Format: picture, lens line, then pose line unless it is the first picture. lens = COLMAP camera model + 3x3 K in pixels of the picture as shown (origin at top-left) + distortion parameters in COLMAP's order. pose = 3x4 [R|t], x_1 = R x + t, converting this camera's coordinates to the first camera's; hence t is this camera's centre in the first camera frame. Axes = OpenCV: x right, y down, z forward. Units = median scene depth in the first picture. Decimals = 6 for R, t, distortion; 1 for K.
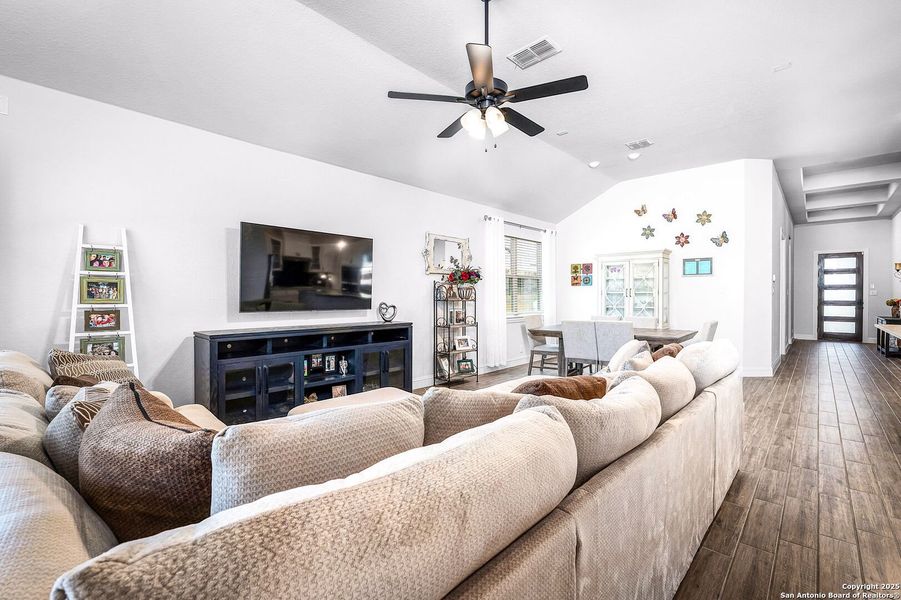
lens RADIAL K [[398.6, 0, 452.1], [0, 398.6, 302.9], [0, 0, 1]] dist [-0.001006, 0.000295]
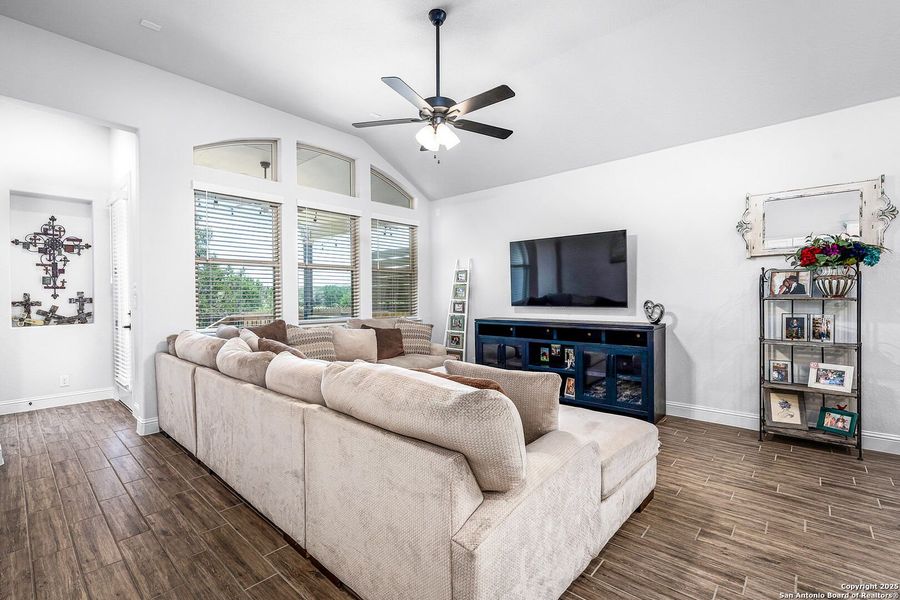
lens RADIAL K [[398.1, 0, 451.6], [0, 398.1, 302.9], [0, 0, 1]] dist [-0.001006, 0.000295]
pose [[0.018553, 0.019078, -0.999646, 0.745437], [-0.006302, 0.999800, 0.018964, -0.010747], [0.999808, 0.005948, 0.018669, 0.635077]]
